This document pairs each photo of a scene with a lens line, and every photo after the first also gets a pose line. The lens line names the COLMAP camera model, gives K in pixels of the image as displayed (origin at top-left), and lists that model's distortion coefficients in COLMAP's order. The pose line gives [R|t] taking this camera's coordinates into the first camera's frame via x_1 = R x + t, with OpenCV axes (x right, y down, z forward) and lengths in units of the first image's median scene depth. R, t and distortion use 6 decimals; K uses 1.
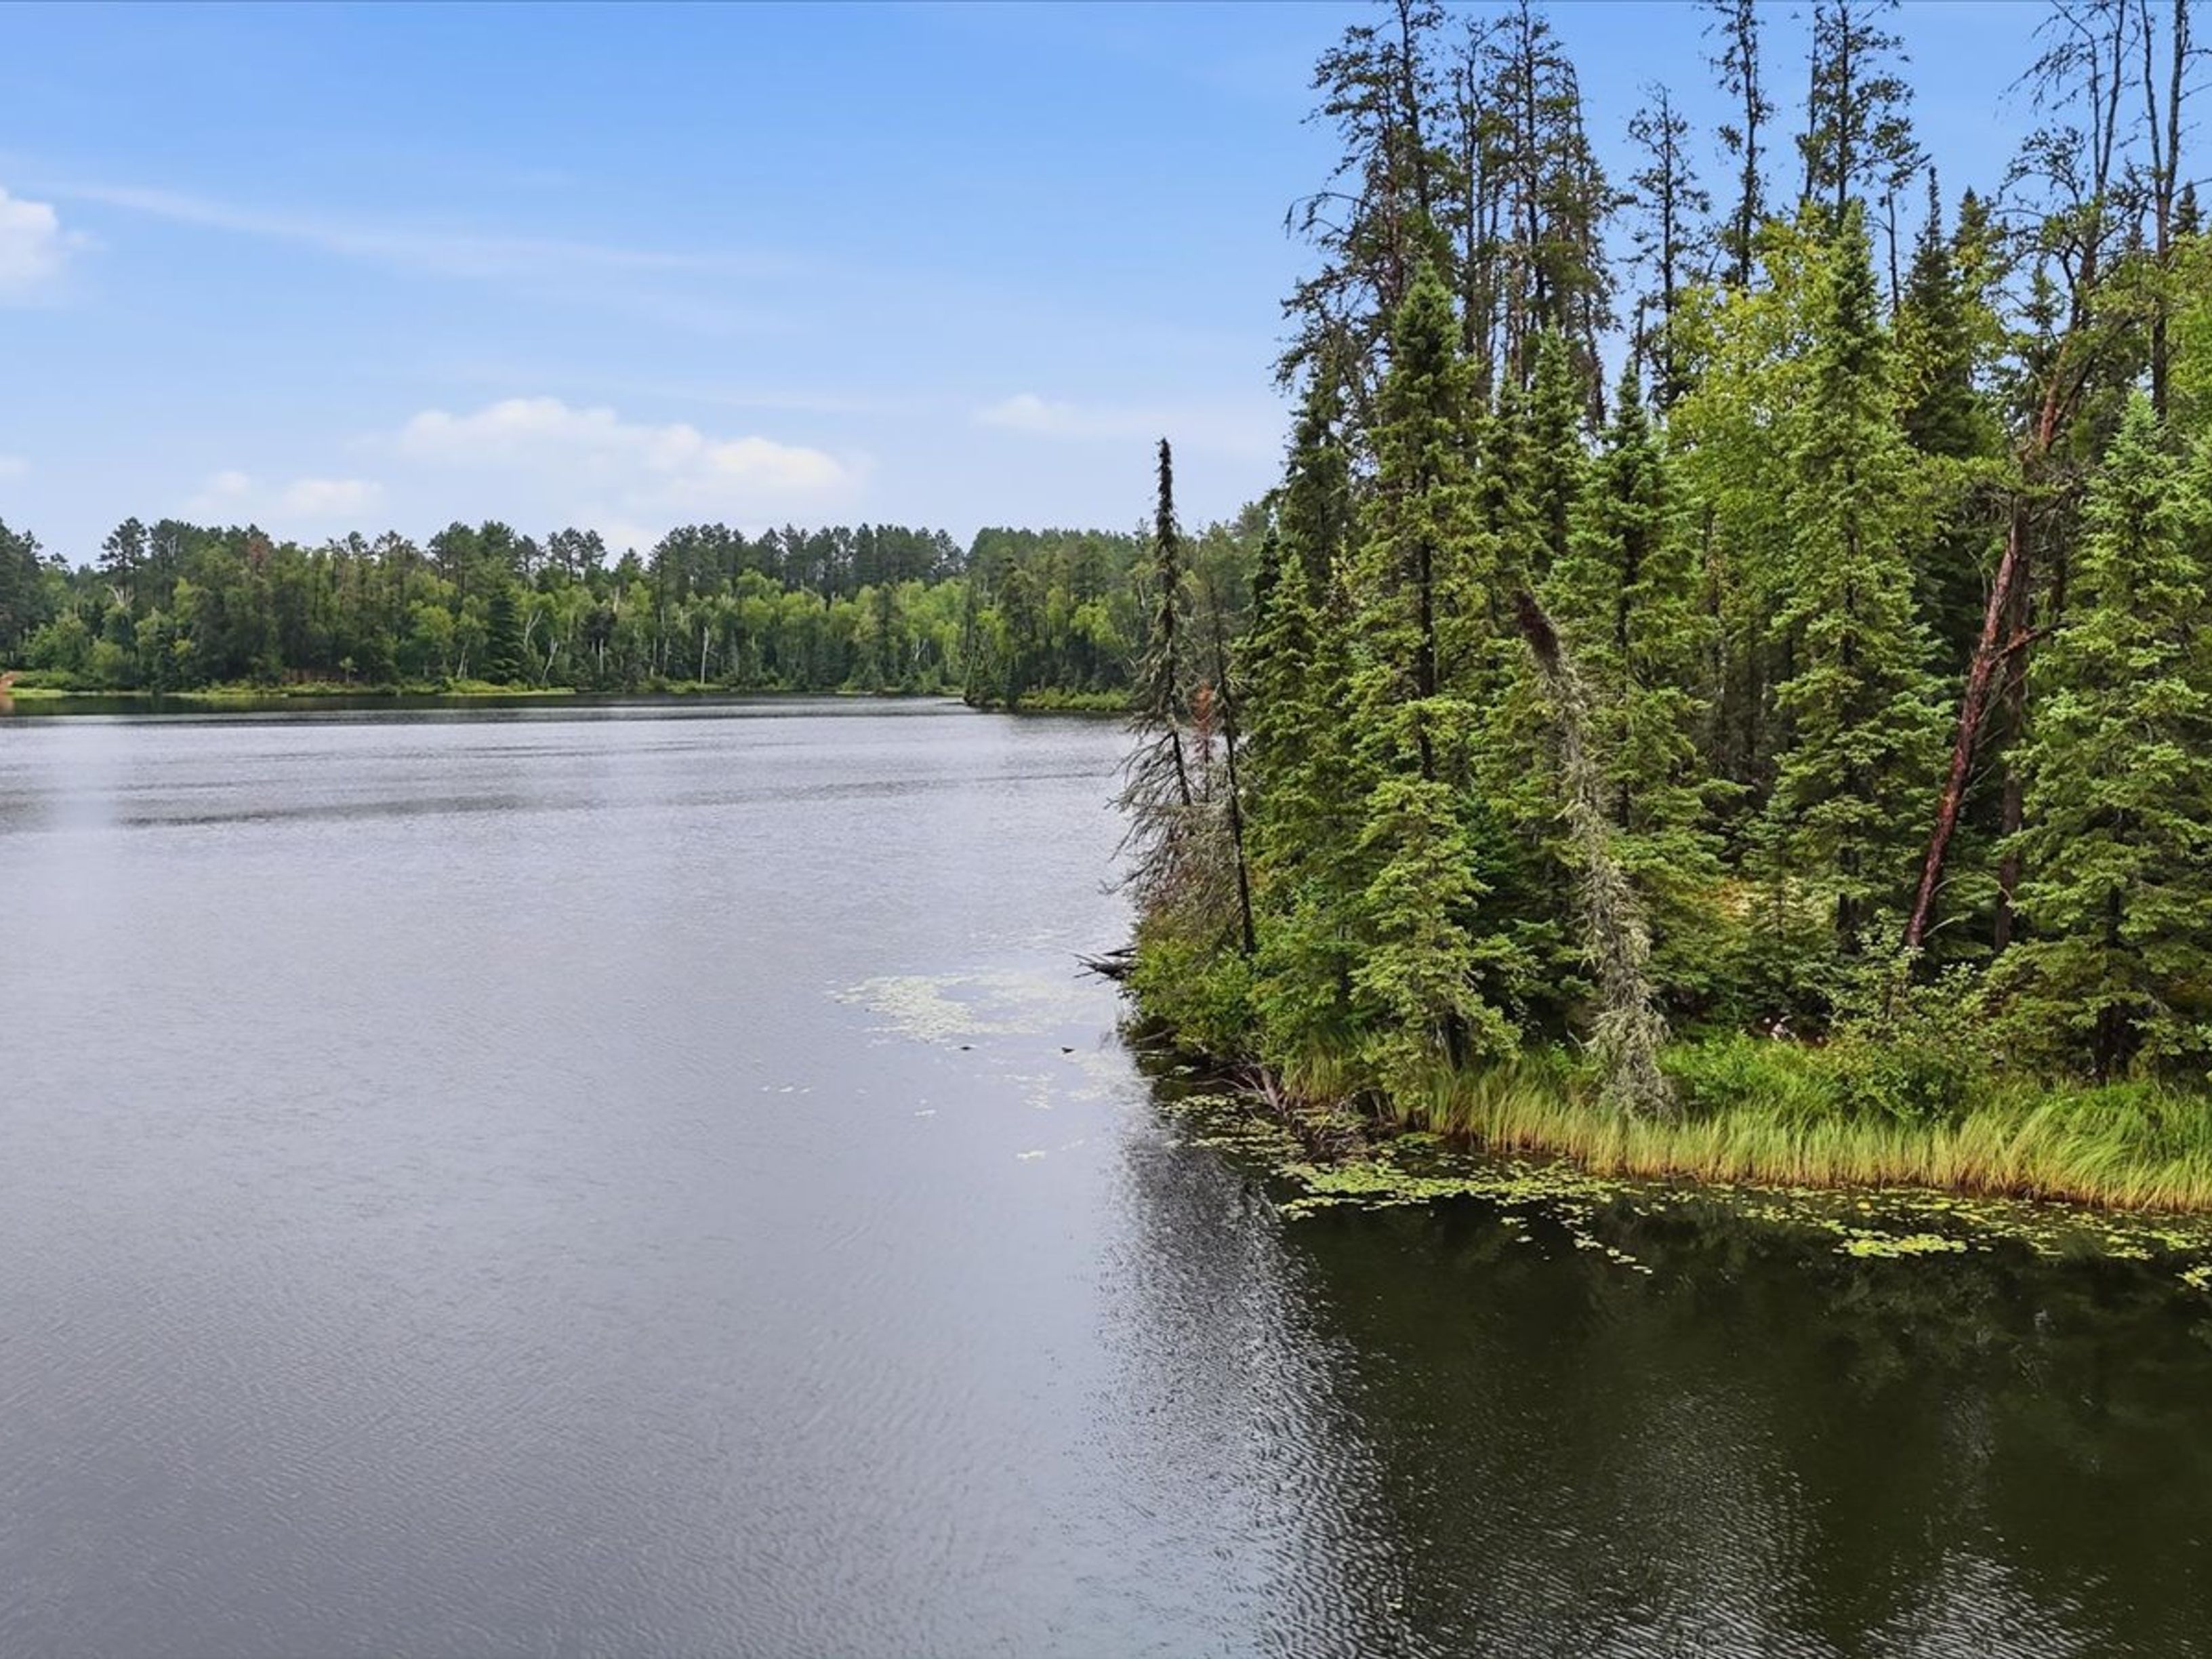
lens RADIAL K [[2164.4, 0, 1106.0], [0, 2164.4, 829.5], [0, 0, 1]] dist [0.078025, -0.079460]
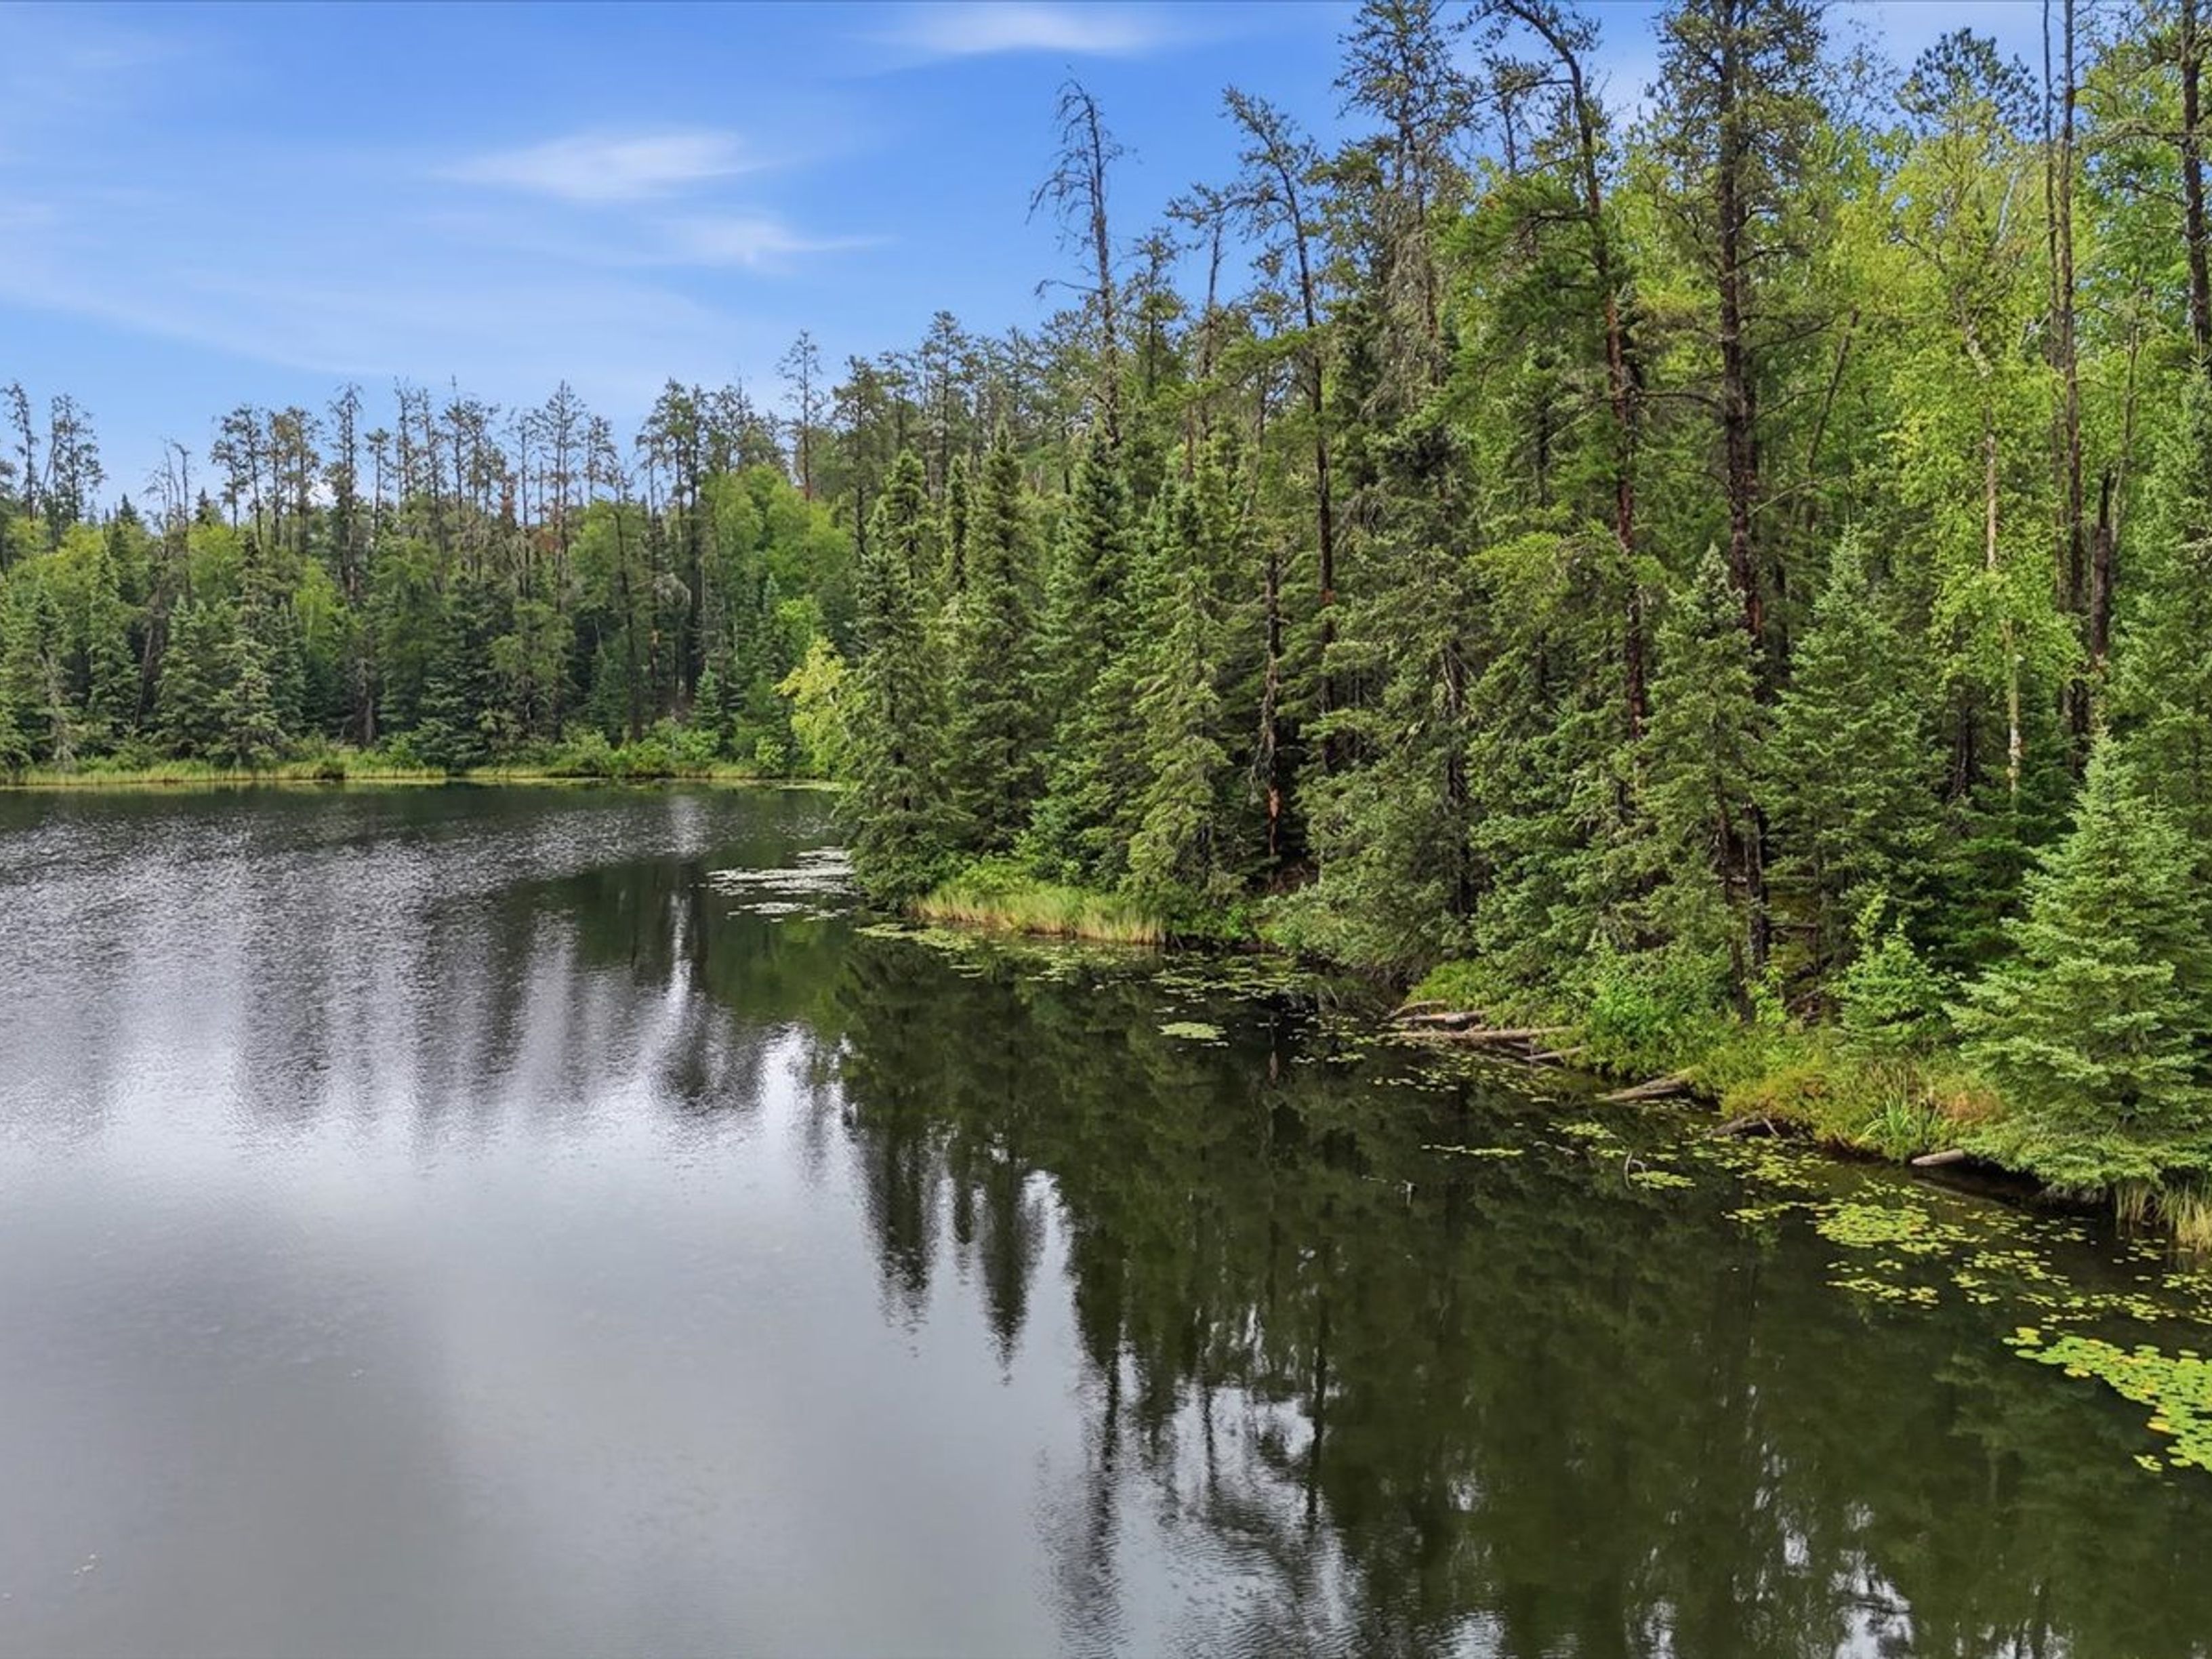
lens RADIAL K [[2164.4, 0, 1106.0], [0, 2164.4, 829.5], [0, 0, 1]] dist [0.078025, -0.079460]
pose [[0.694547, -0.058551, 0.717061, -1.210194], [0.059560, 0.997941, 0.023796, 0.229502], [-0.716978, 0.026181, 0.696604, -2.892404]]
